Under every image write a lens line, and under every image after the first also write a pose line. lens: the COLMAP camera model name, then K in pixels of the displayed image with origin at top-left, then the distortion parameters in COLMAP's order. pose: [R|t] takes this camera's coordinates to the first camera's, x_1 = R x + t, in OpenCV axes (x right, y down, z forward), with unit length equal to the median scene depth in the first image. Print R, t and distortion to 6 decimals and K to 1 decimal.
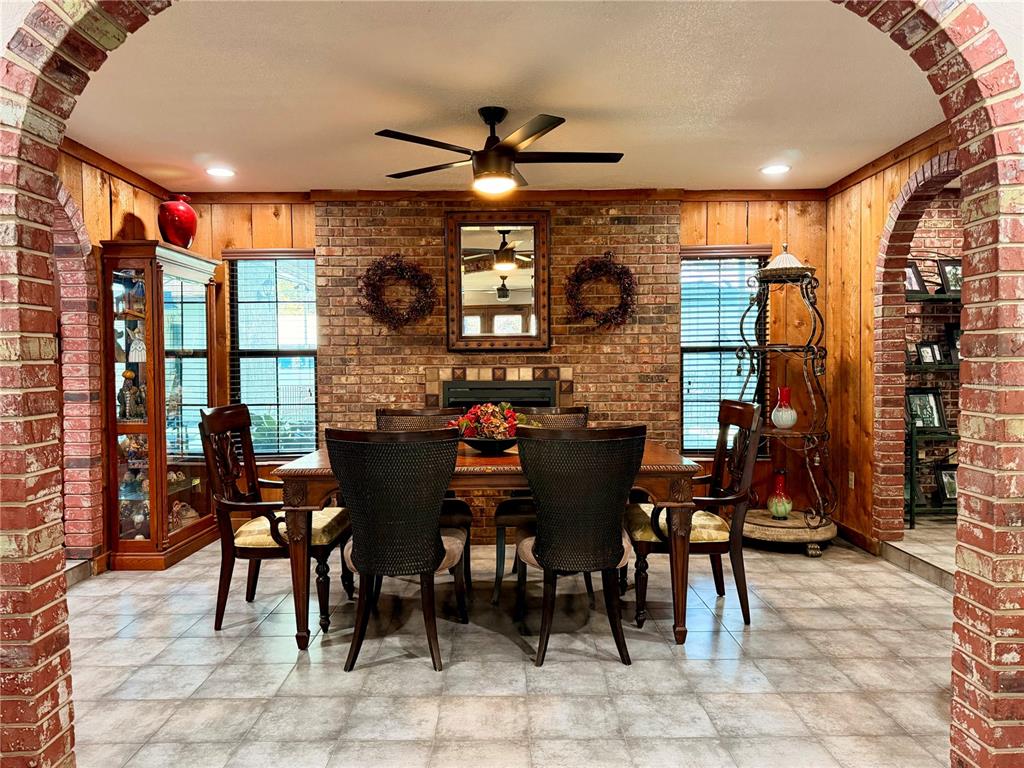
lens RADIAL K [[726.4, 0, 510.7], [0, 726.4, 383.6], [0, 0, 1]] dist [-0.000115, 0.000036]
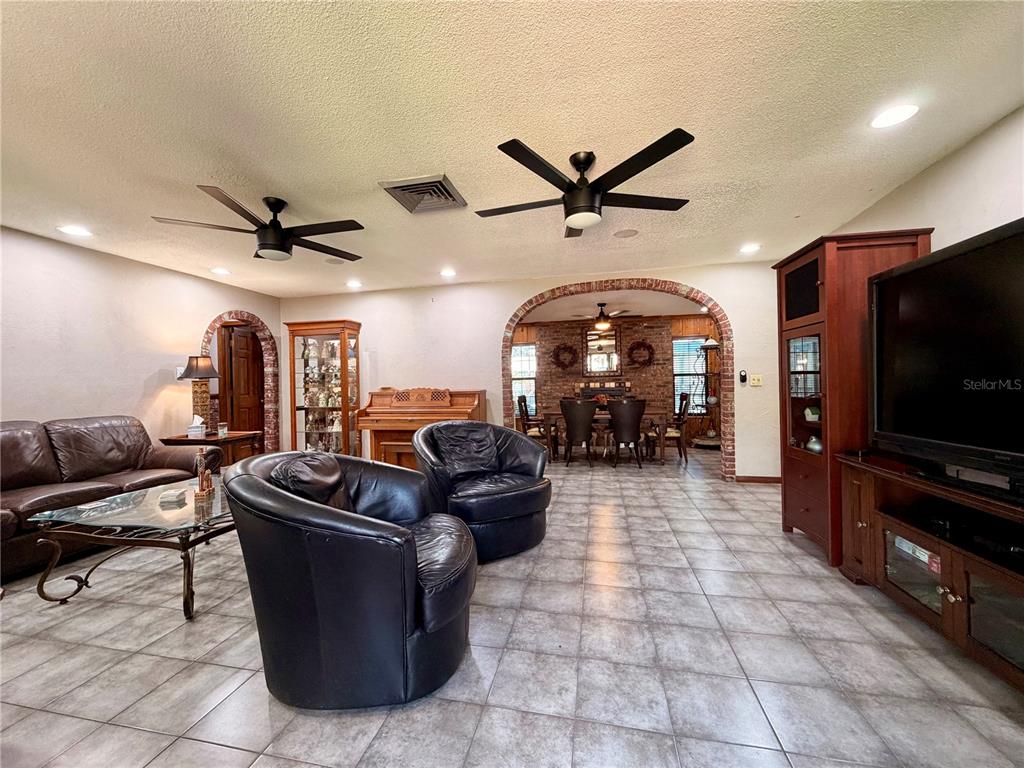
lens RADIAL K [[407.0, 0, 508.6], [0, 407.0, 381.6], [0, 0, 1]] dist [0.000411, 0.000004]
pose [[0.975720, -0.014102, -0.218566, -0.025360], [0.008827, 0.999646, -0.025092, 0.009158], [0.218843, 0.022553, 0.975499, -0.569839]]
